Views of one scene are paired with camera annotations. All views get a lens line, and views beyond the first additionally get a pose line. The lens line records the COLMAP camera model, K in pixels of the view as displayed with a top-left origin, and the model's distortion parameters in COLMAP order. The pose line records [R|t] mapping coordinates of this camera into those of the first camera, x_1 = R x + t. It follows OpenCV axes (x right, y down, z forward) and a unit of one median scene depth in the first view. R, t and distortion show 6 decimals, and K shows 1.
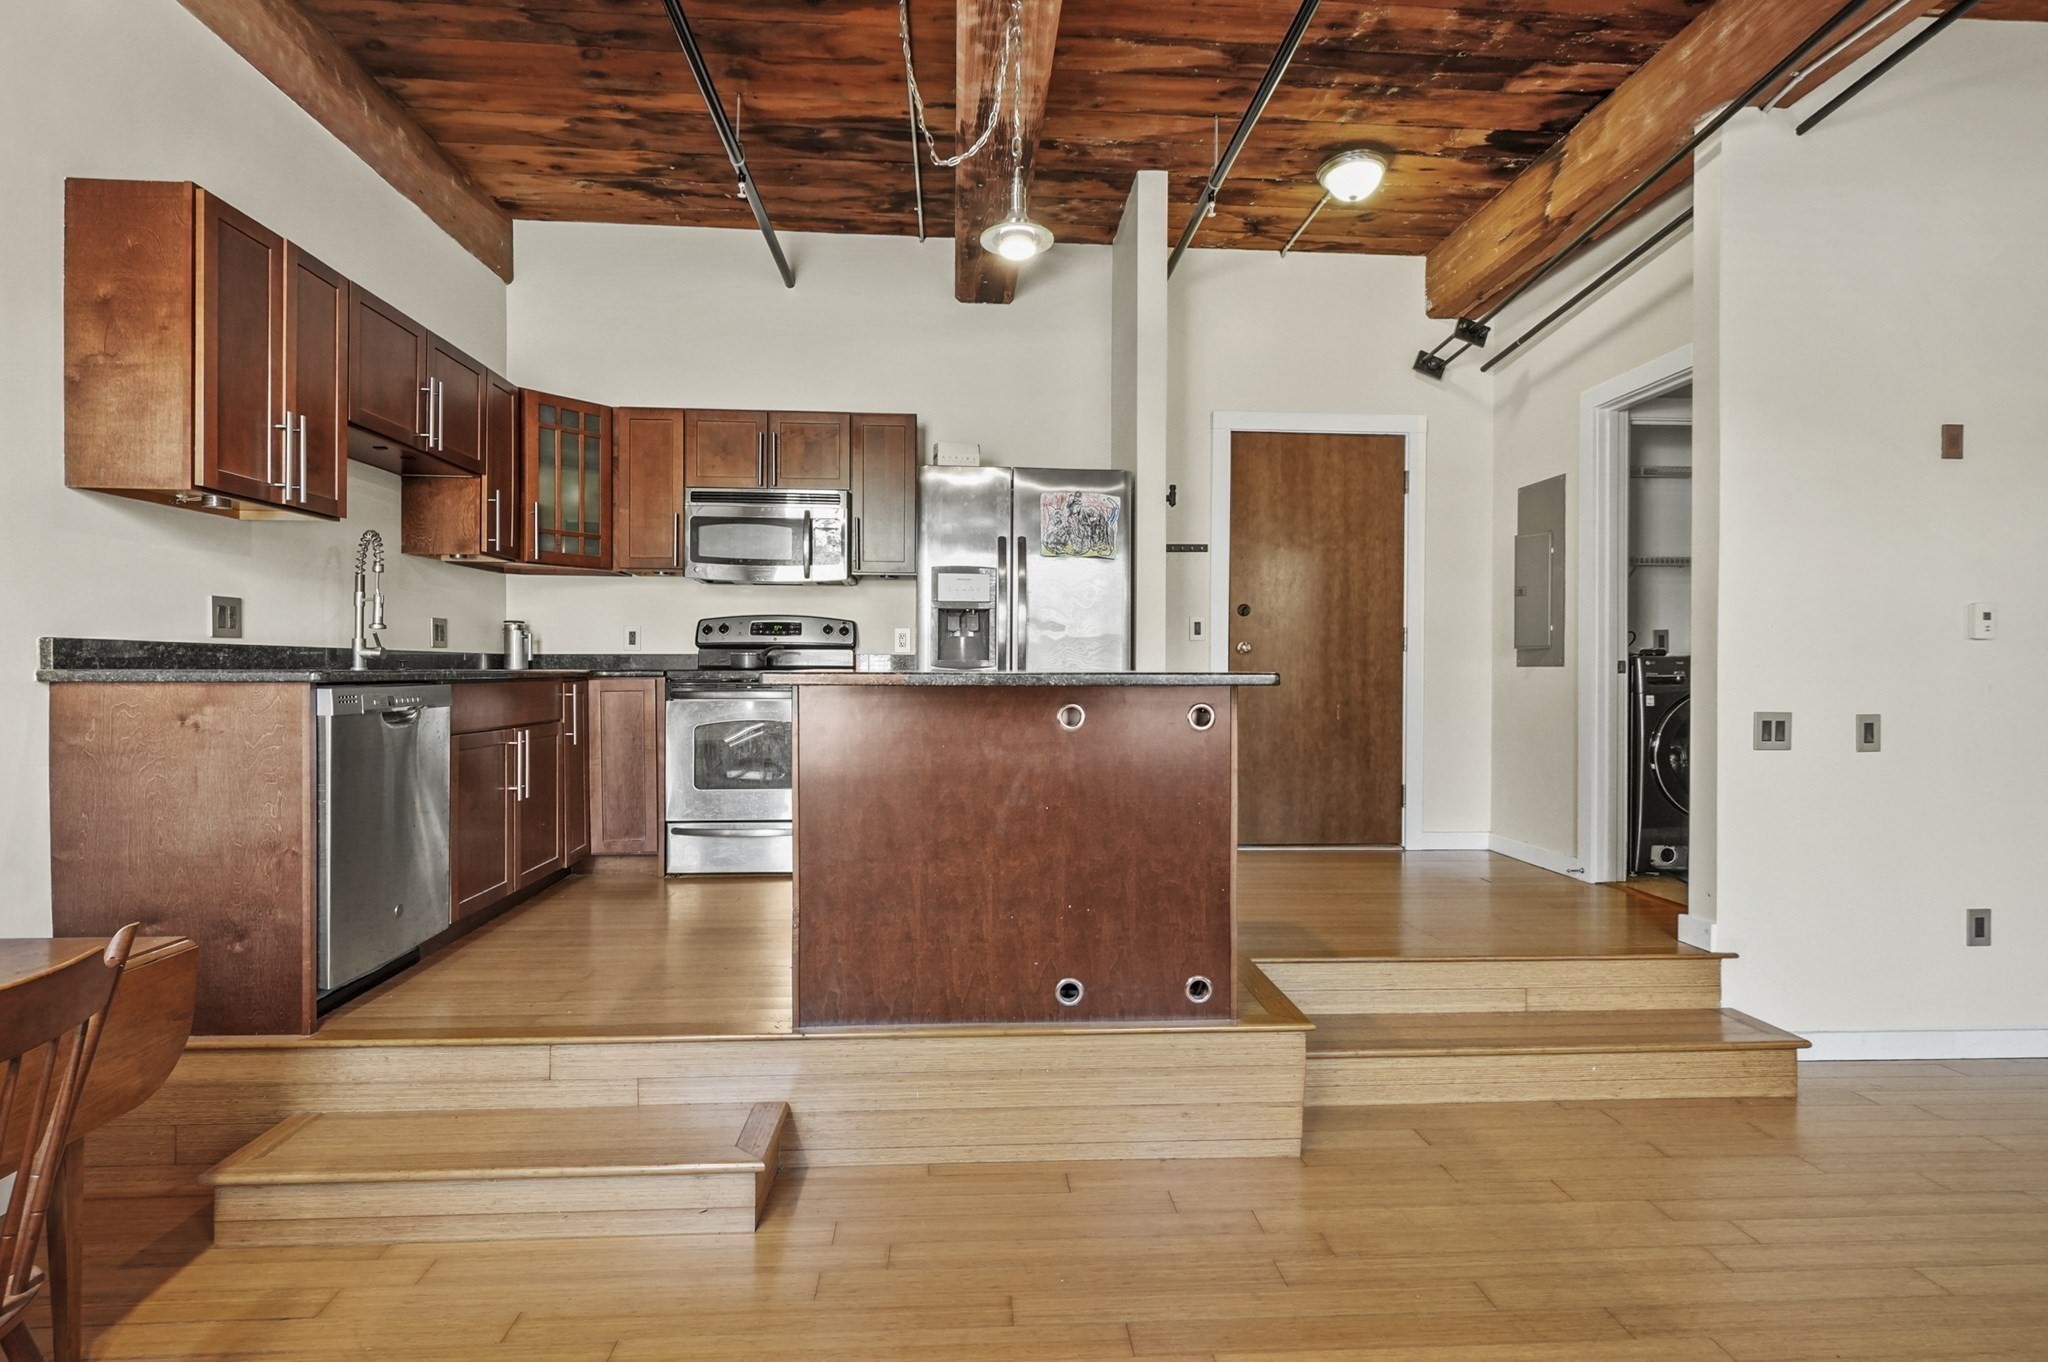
lens RADIAL K [[1016.2, 0, 1010.7], [0, 1016.2, 670.6], [0, 0, 1]] dist [0.001005, -0.002084]
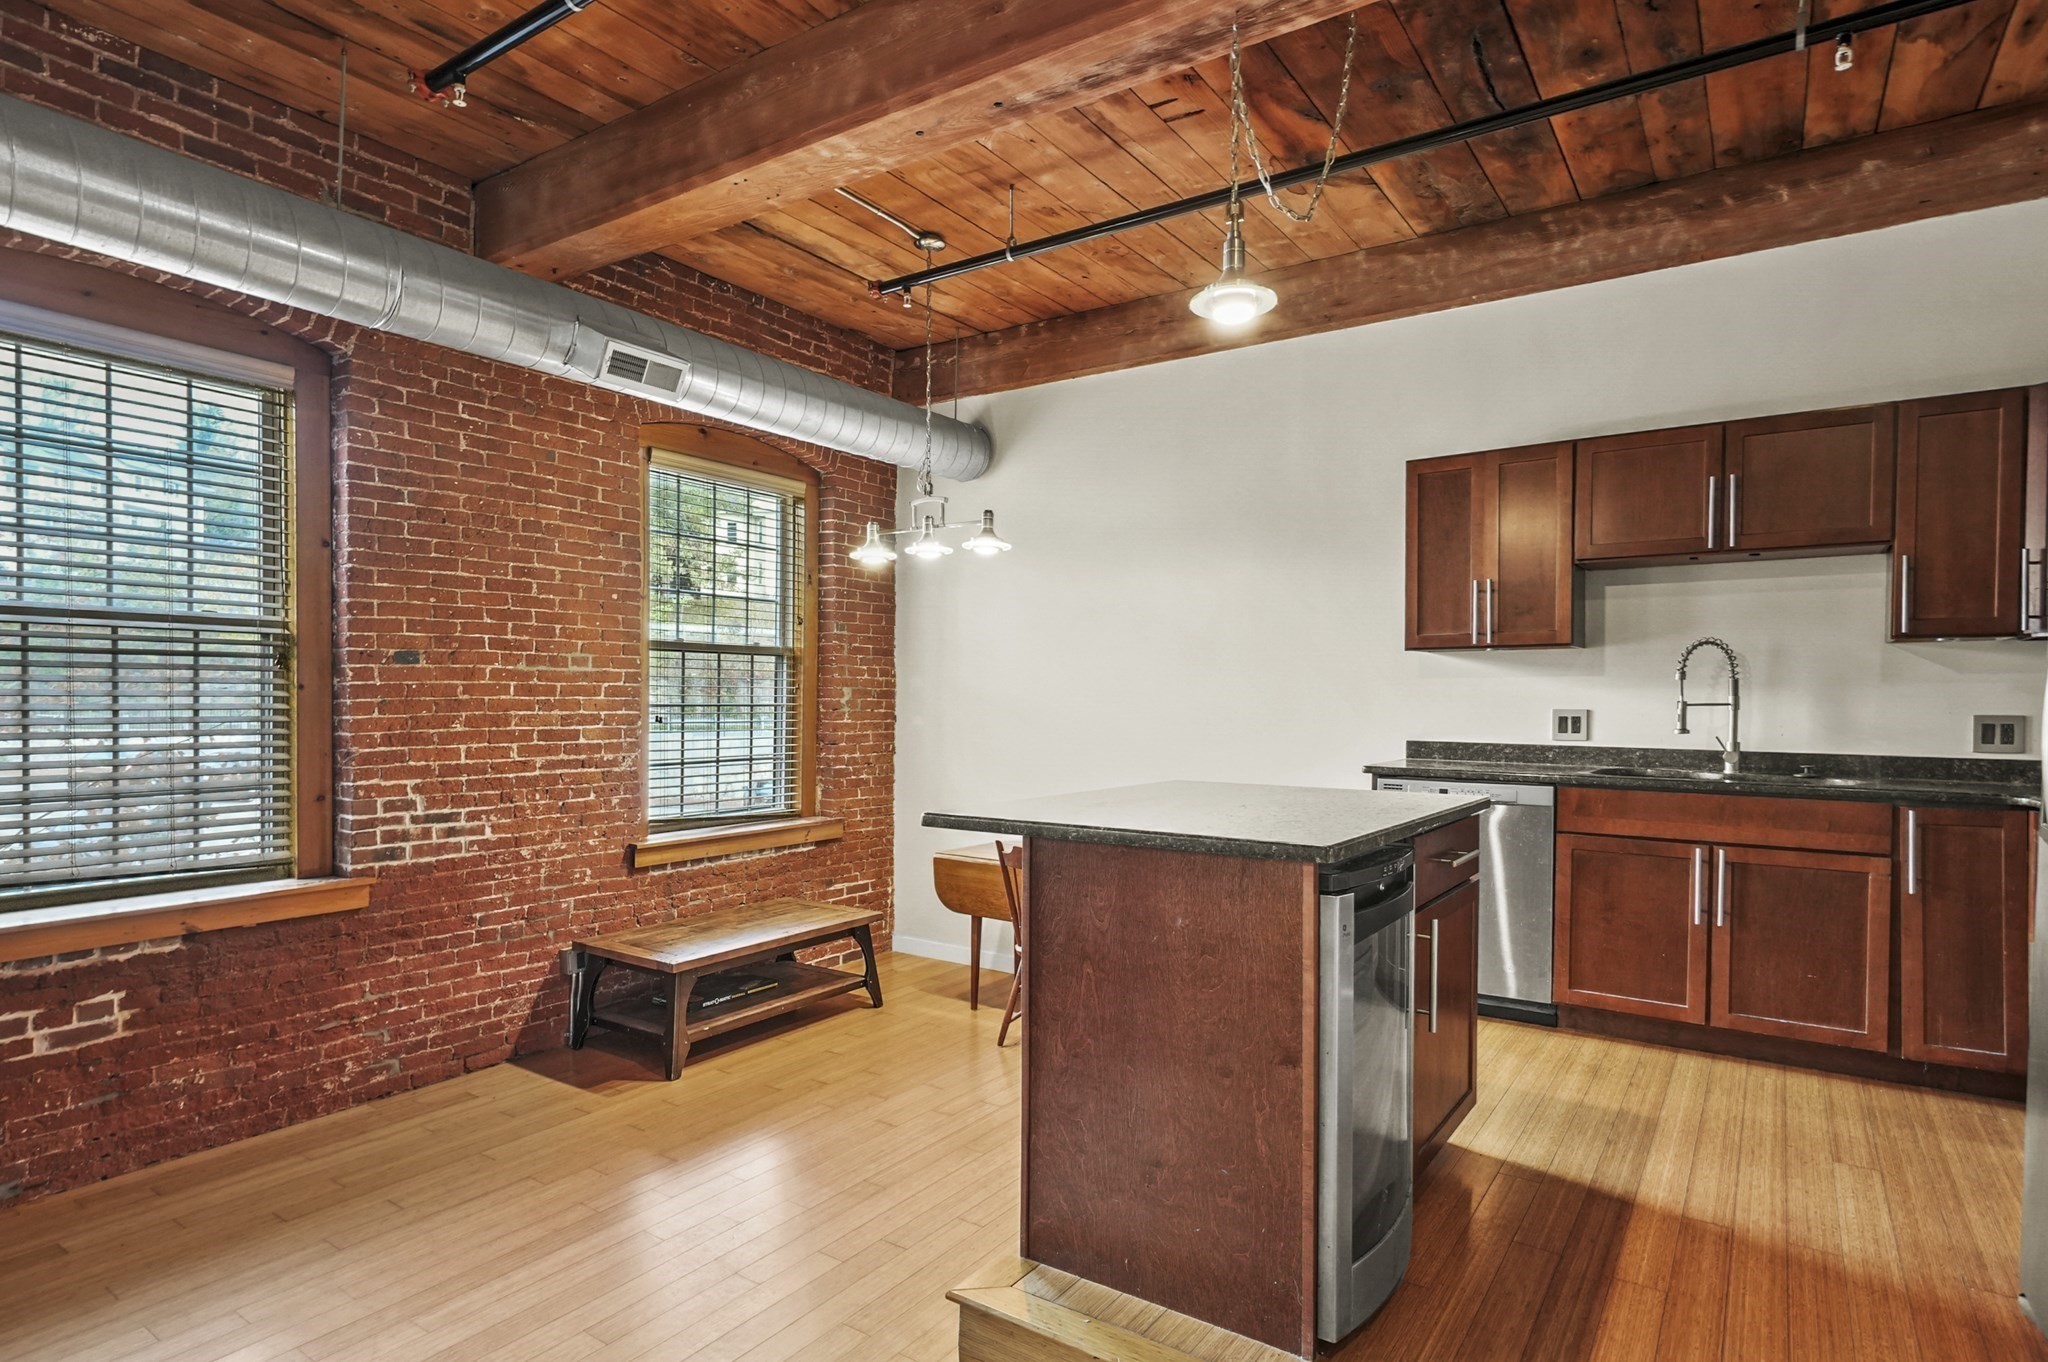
lens RADIAL K [[1082.5, 0, 1024.1], [0, 1082.5, 717.4], [0, 0, 1]] dist [0.007539, -0.001237]
pose [[-0.613405, 0.007699, -0.789731, 0.703728], [-0.010571, 0.999783, 0.017958, -0.073570], [0.789697, 0.019364, -0.613191, 1.195820]]
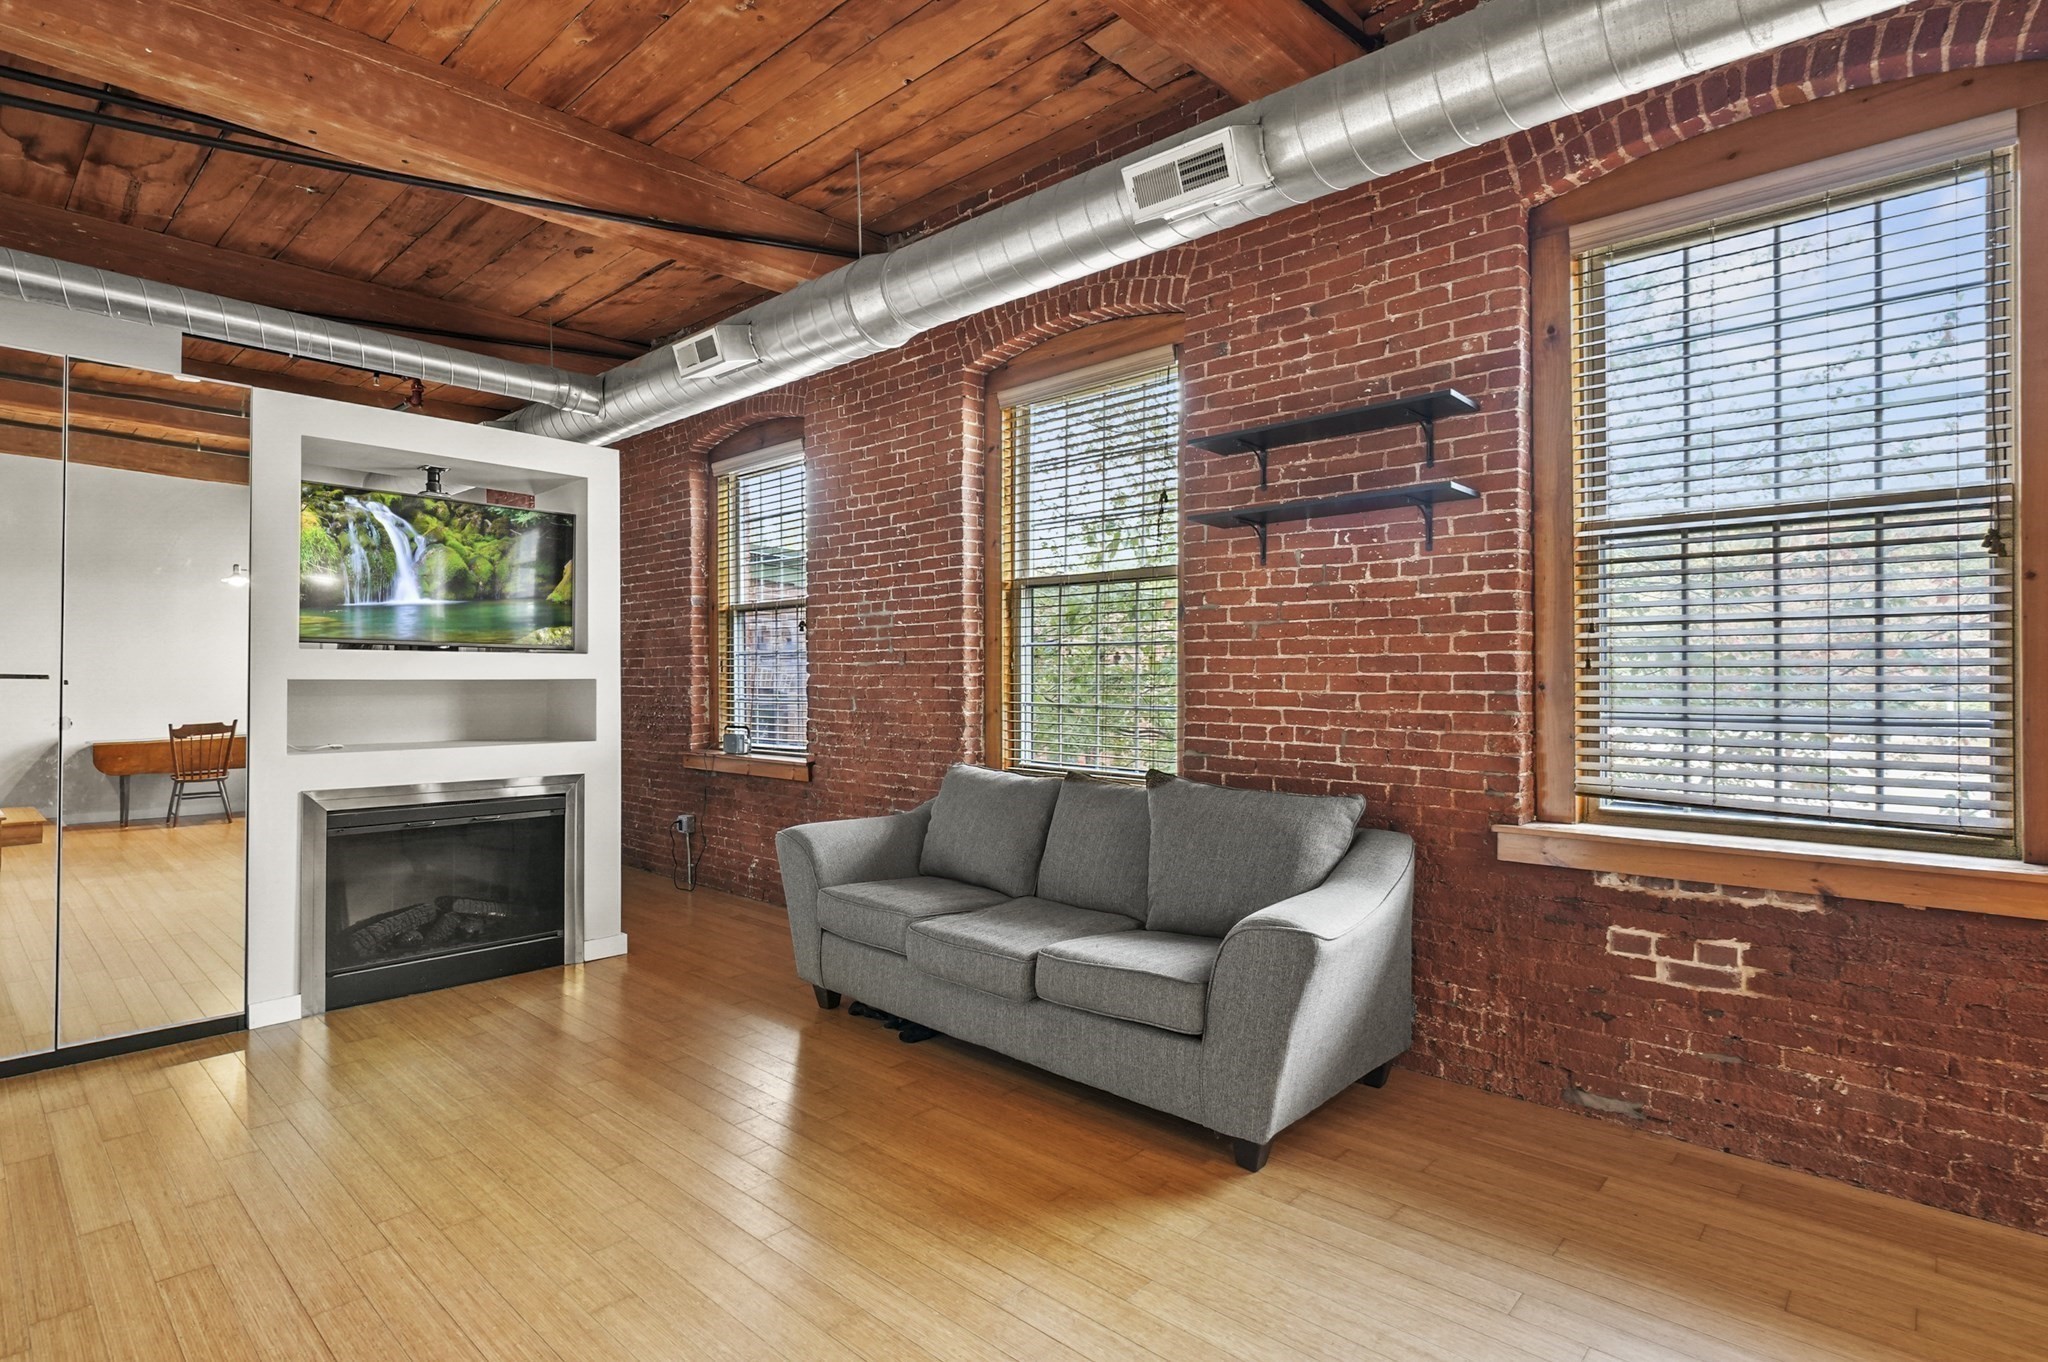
lens RADIAL K [[1016.2, 0, 1016.5], [0, 1016.2, 674.5], [0, 0, 1]] dist [0.001005, -0.002084]
pose [[-0.691505, -0.001016, 0.722371, 0.238587], [-0.003780, 0.999990, -0.002212, -0.002094], [-0.722362, -0.004260, -0.691502, 0.901465]]
